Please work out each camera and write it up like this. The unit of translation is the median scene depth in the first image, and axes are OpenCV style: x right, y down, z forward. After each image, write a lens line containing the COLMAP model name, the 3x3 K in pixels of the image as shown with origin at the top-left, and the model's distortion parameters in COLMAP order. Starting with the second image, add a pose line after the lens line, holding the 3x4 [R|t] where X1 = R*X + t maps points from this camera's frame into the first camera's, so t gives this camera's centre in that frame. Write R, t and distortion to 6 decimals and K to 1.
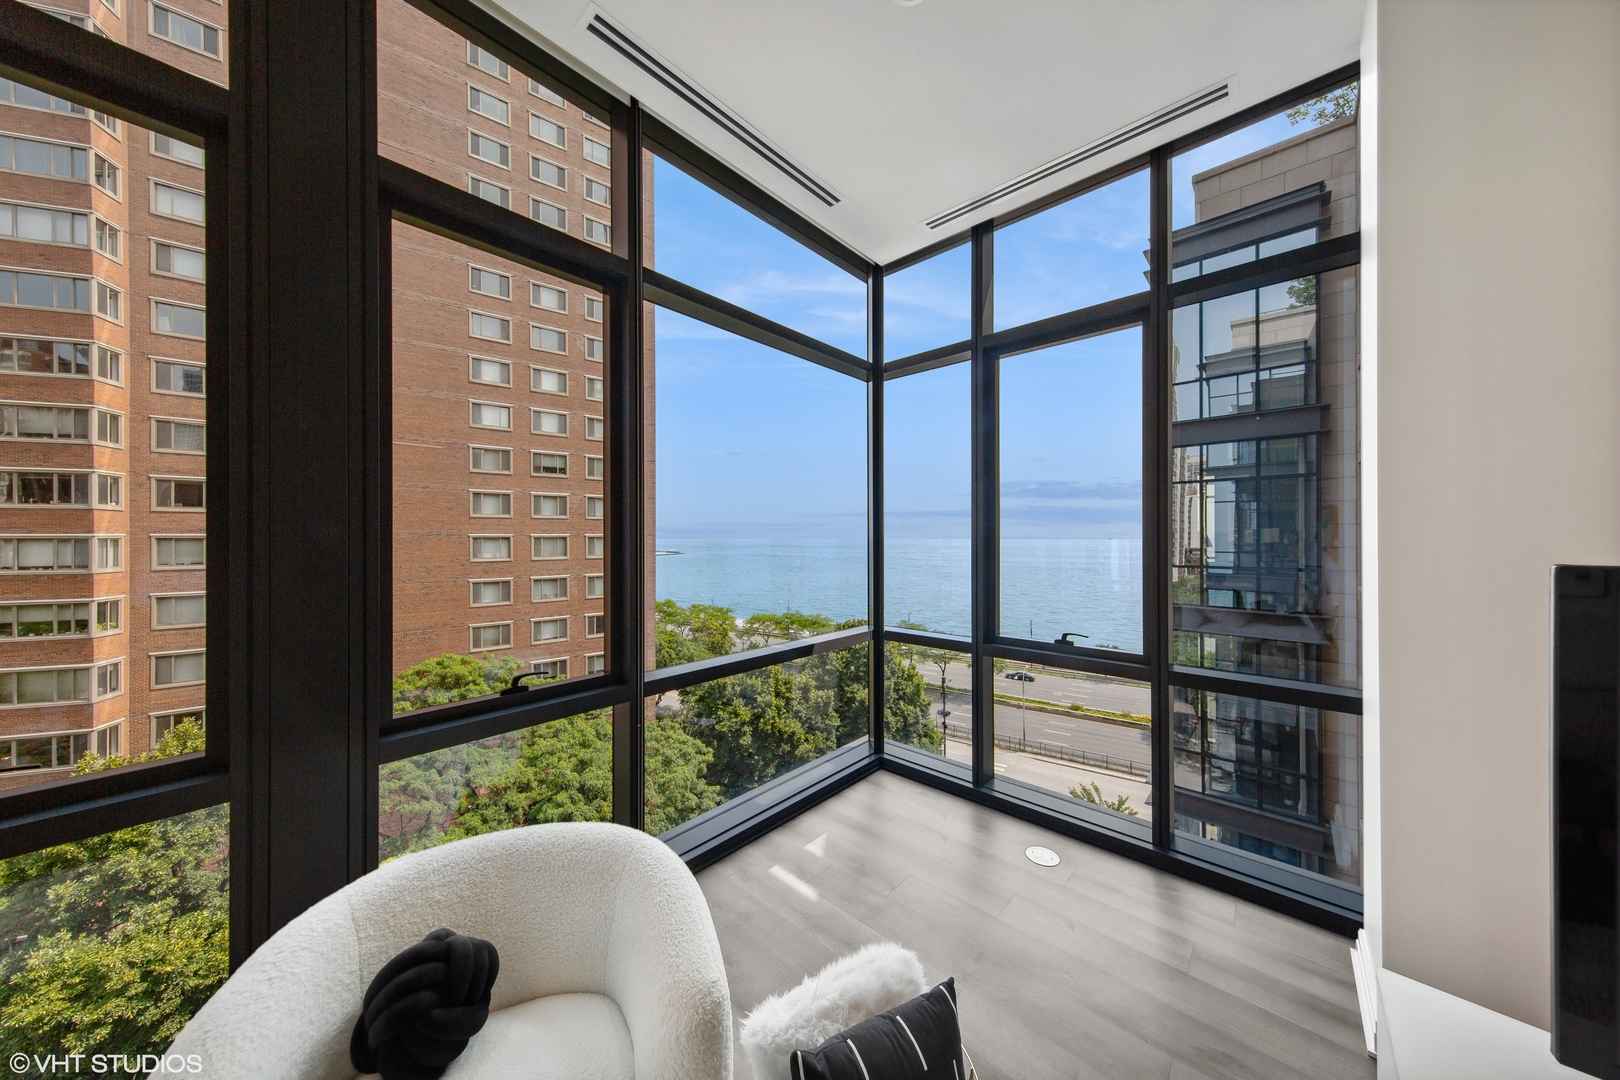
lens RADIAL K [[516.8, 0, 813.1], [0, 516.8, 534.7], [0, 0, 1]] dist [0.007708, -0.000759]
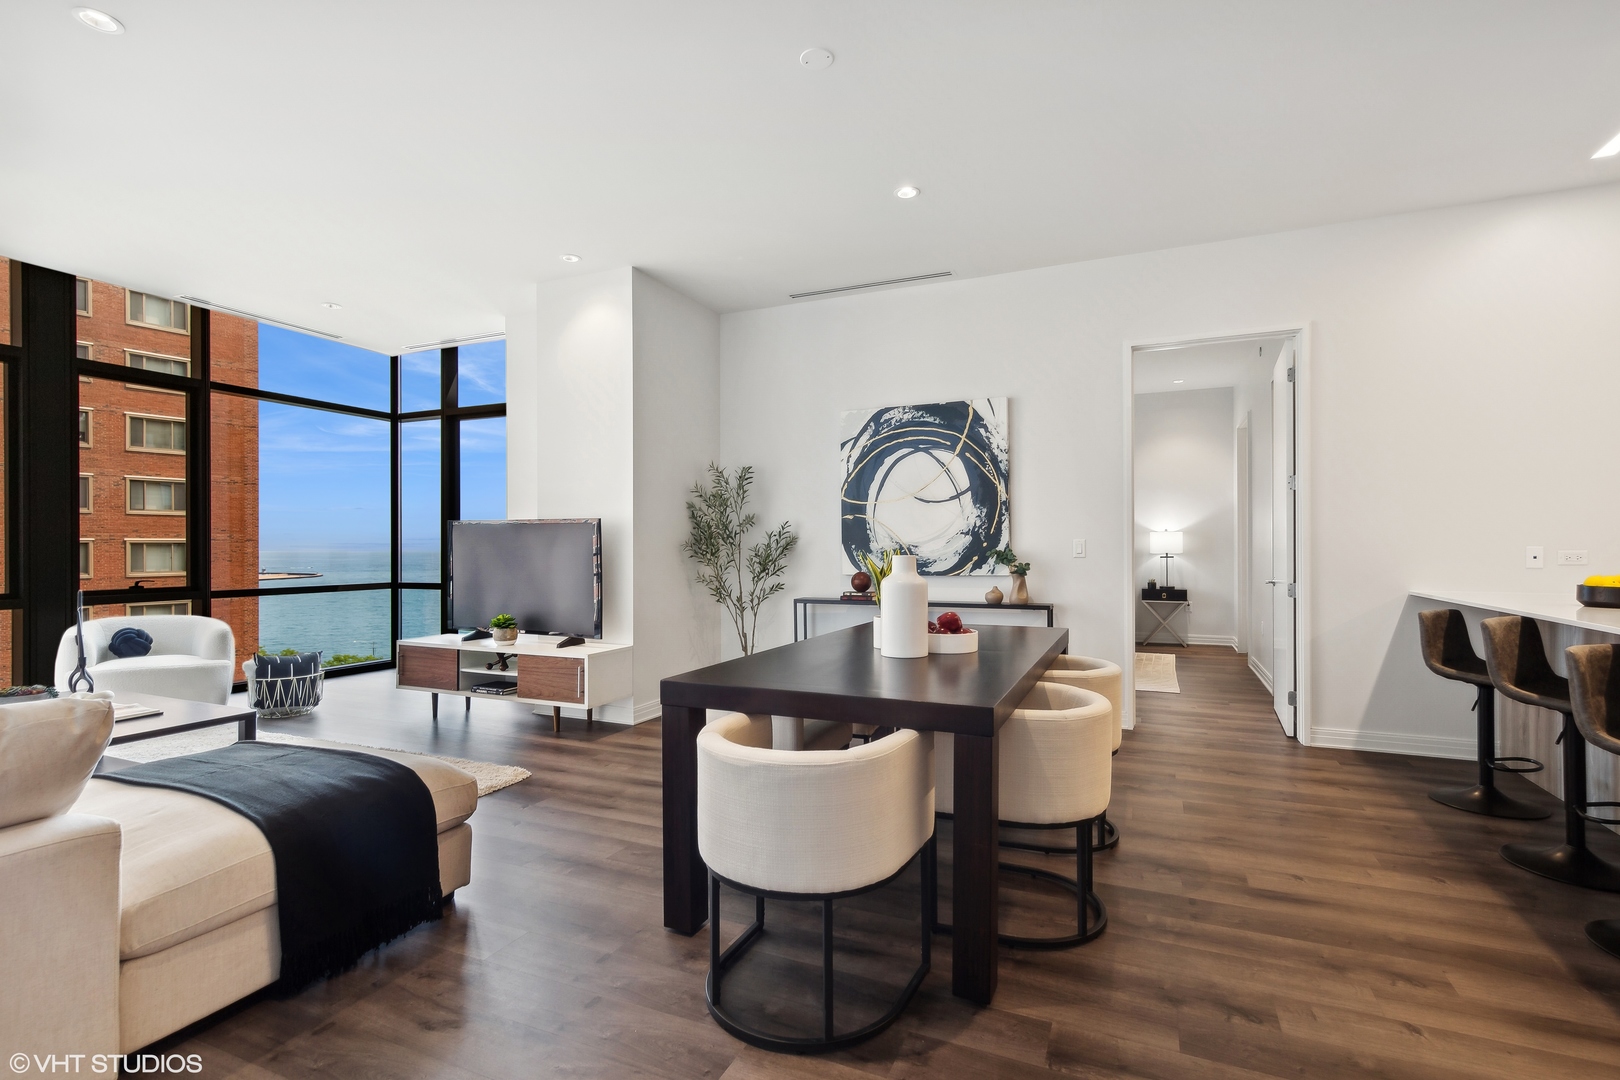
lens RADIAL K [[762.4, 0, 809.6], [0, 762.4, 542.6], [0, 0, 1]] dist [0.010494, -0.002154]
pose [[0.948872, 0.001883, 0.315655, 0.063834], [-0.000904, 0.999994, -0.003248, 0.007674], [-0.315660, 0.002796, 0.948868, -0.173756]]
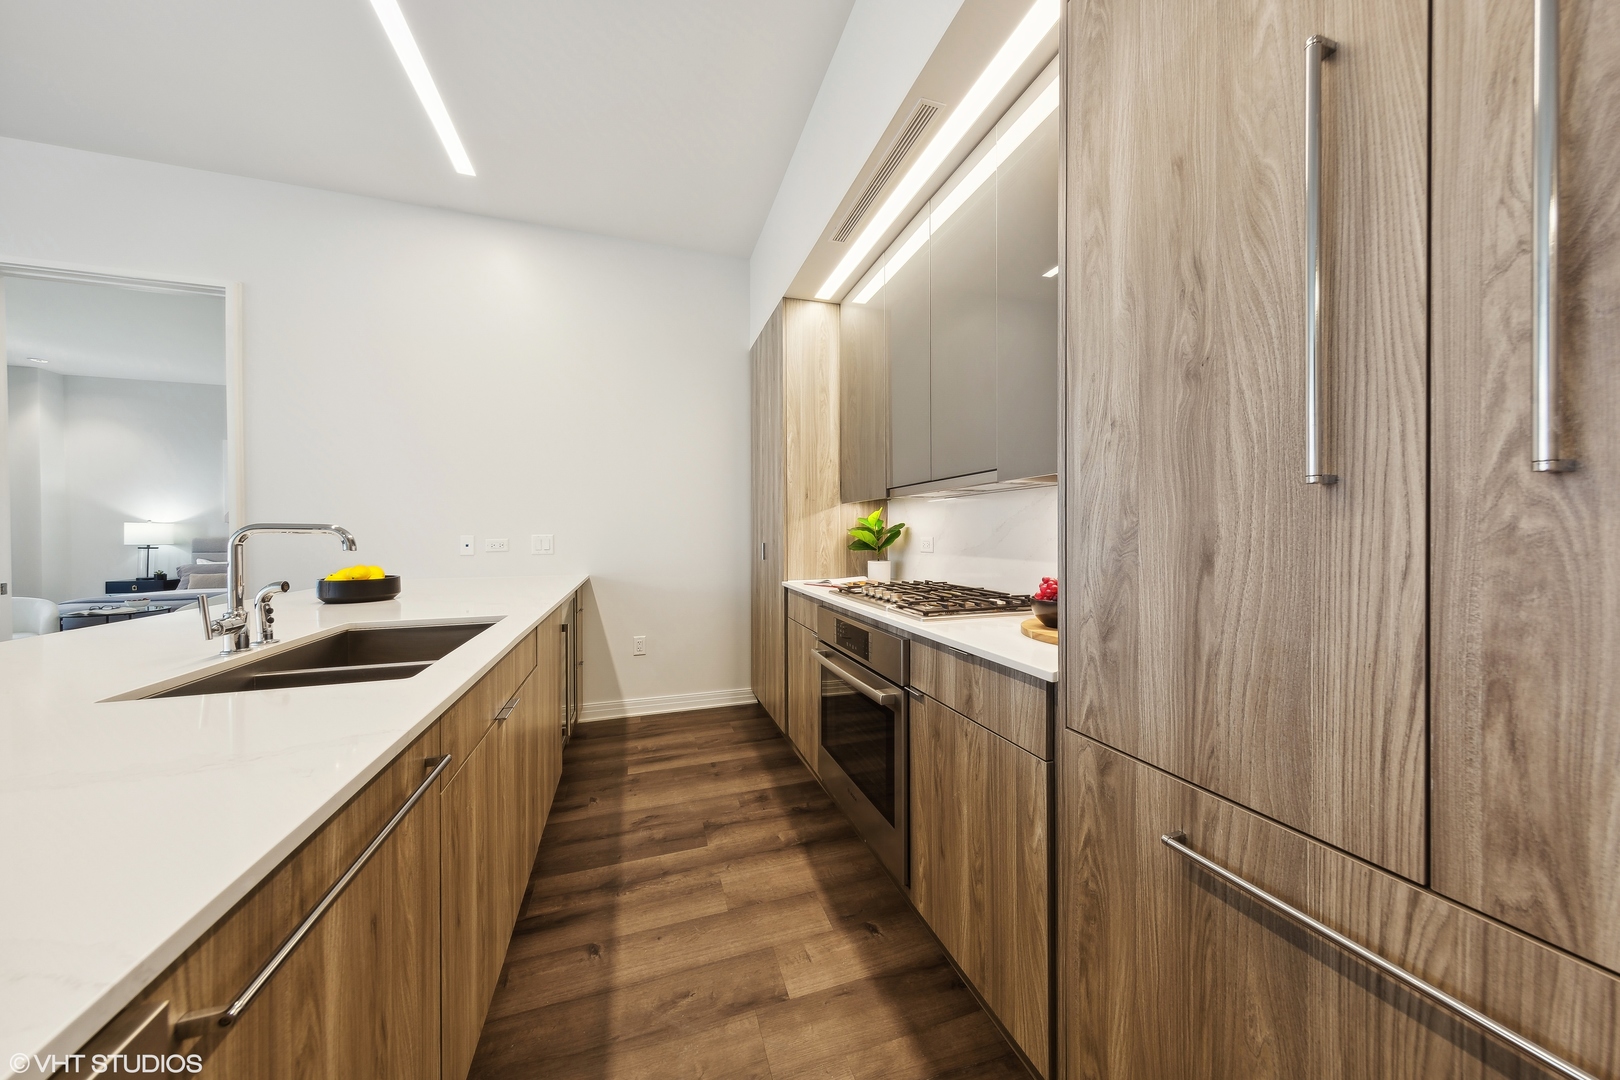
lens RADIAL K [[516.8, 0, 810.3], [0, 516.8, 539.1], [0, 0, 1]] dist [0.007708, -0.000759]
pose [[0.487105, -0.011055, 0.873273, 0.173305], [0.002190, 0.999932, 0.011436, 0.007427], [-0.873340, -0.003658, 0.487097, -0.192822]]
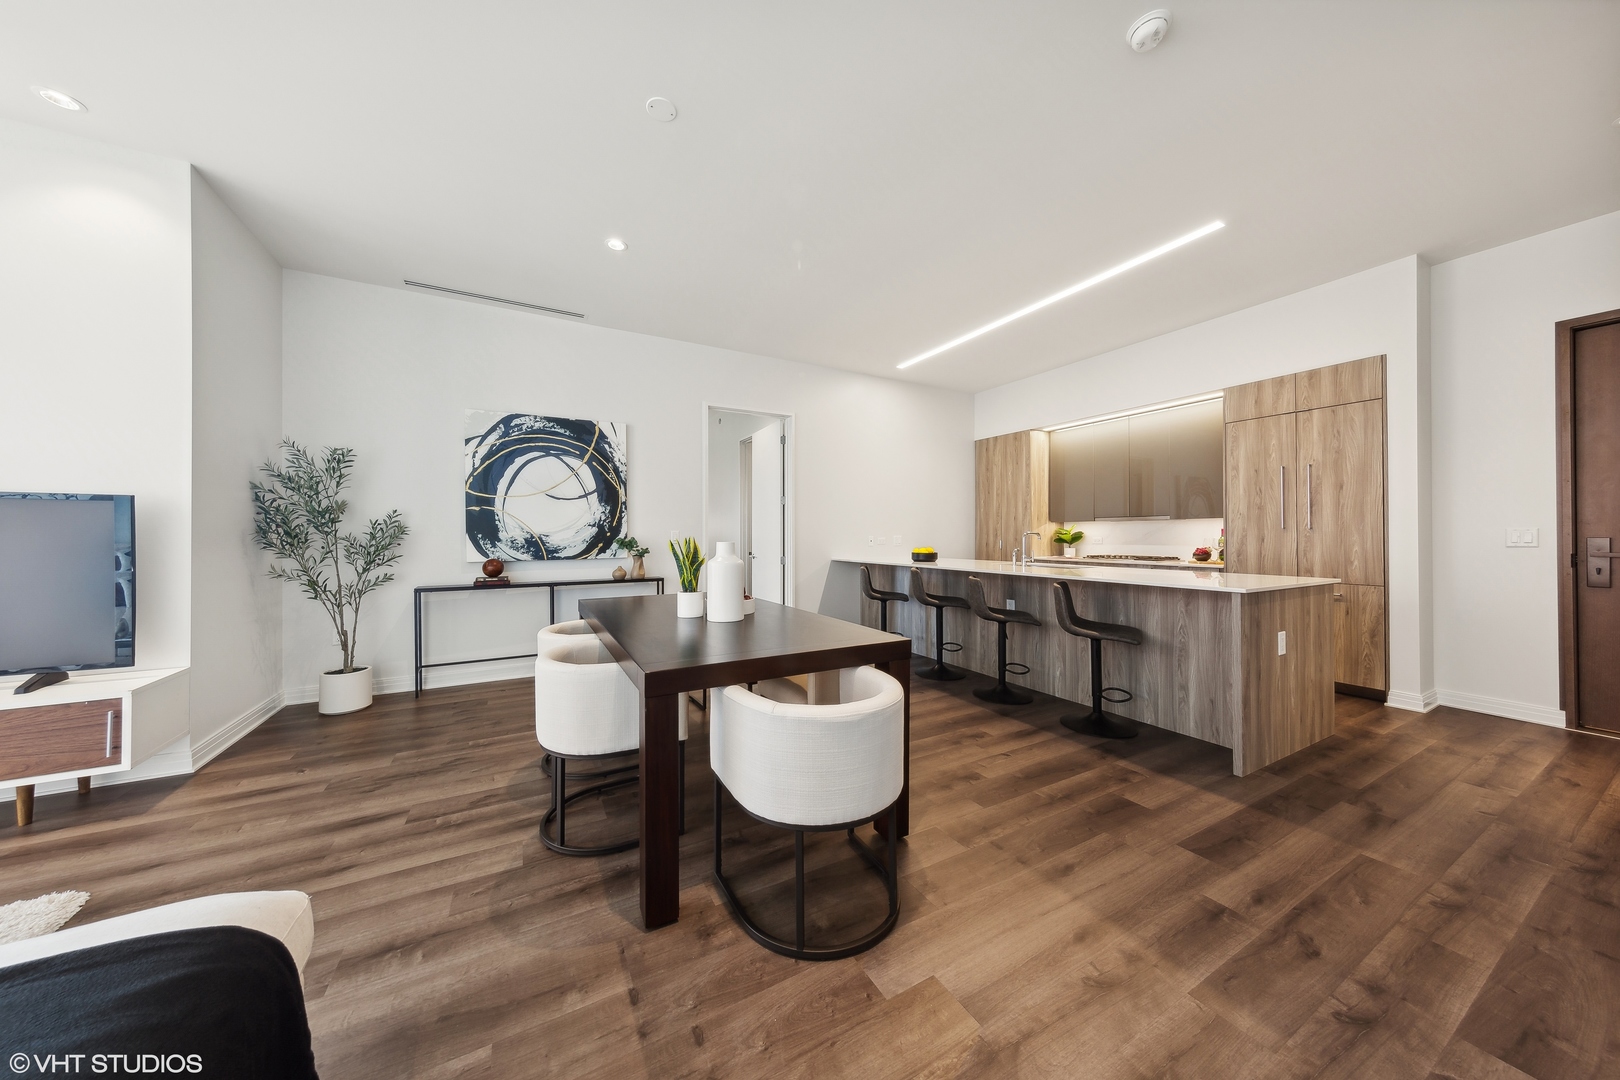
lens RADIAL K [[516.8, 0, 806.2], [0, 516.8, 533.5], [0, 0, 1]] dist [0.007708, -0.000759]
pose [[0.324149, 0.006142, 0.945986, 0.030984], [-0.002119, 0.999981, -0.005767, 0.008027], [-0.946004, -0.000135, 0.324156, -0.126272]]
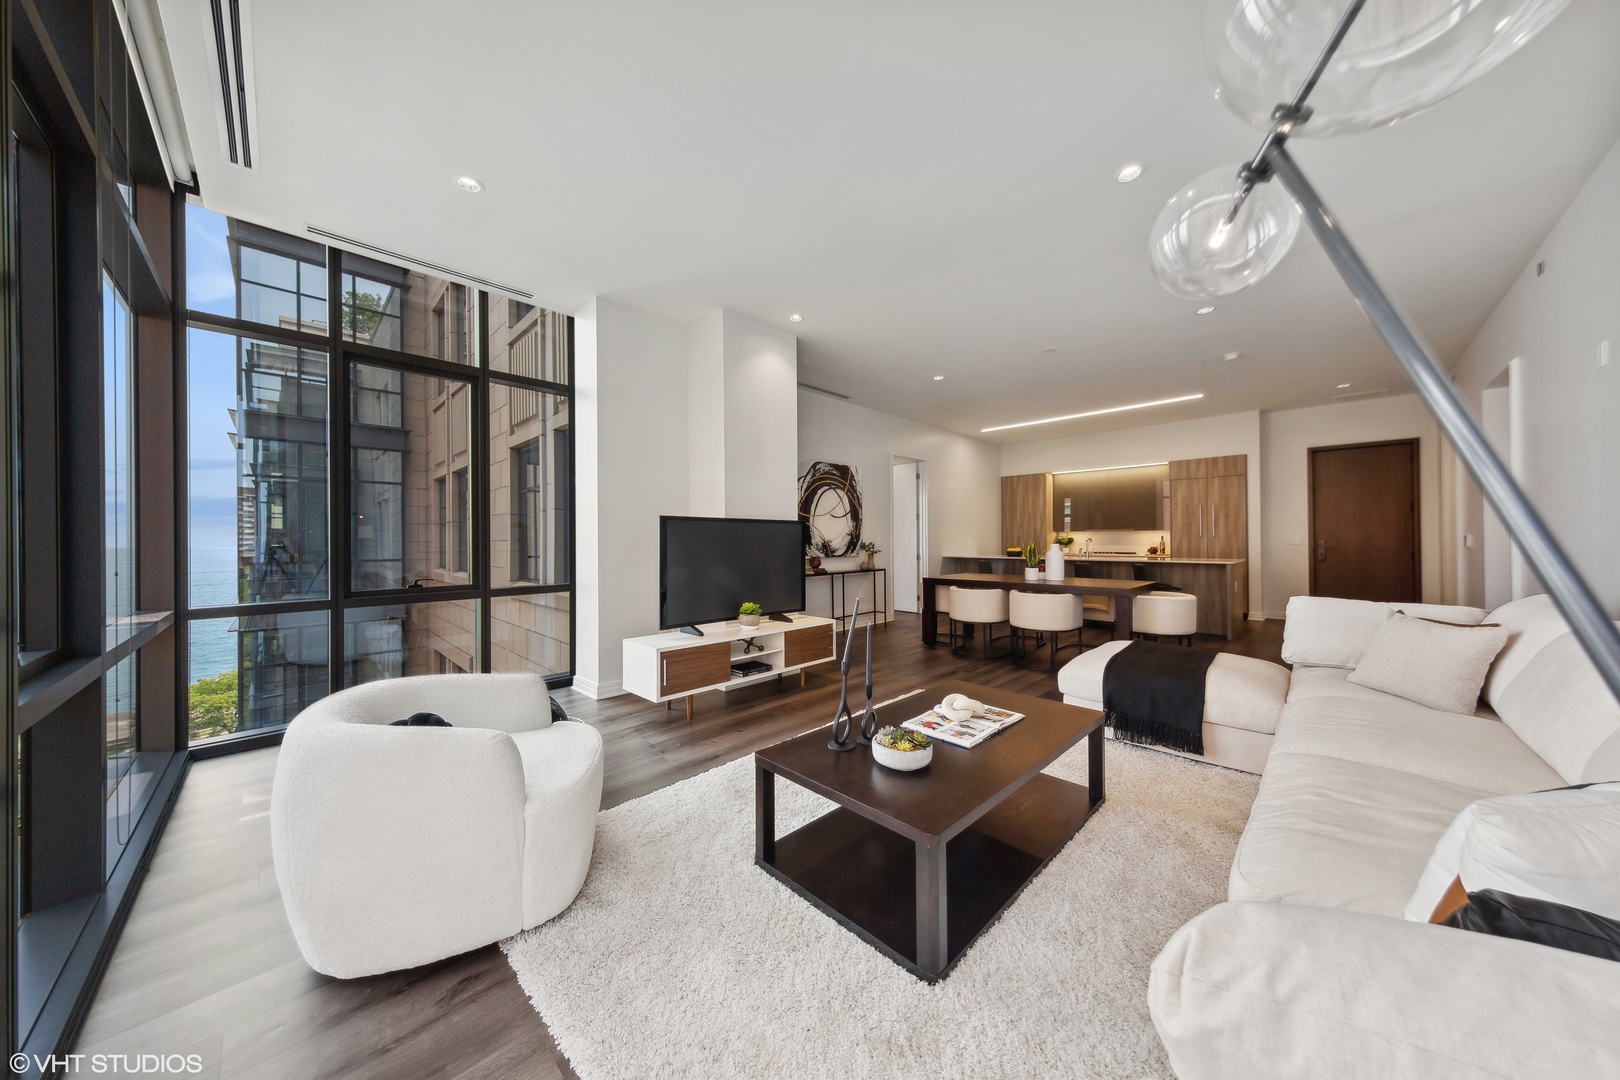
lens RADIAL K [[516.8, 0, 806.6], [0, 516.8, 540.3], [0, 0, 1]] dist [0.007708, -0.000759]
pose [[0.049895, 0.001319, 0.998754, -0.076582], [0.001780, 0.999997, -0.001409, 0.007773], [-0.998753, 0.001848, 0.049893, -0.011225]]
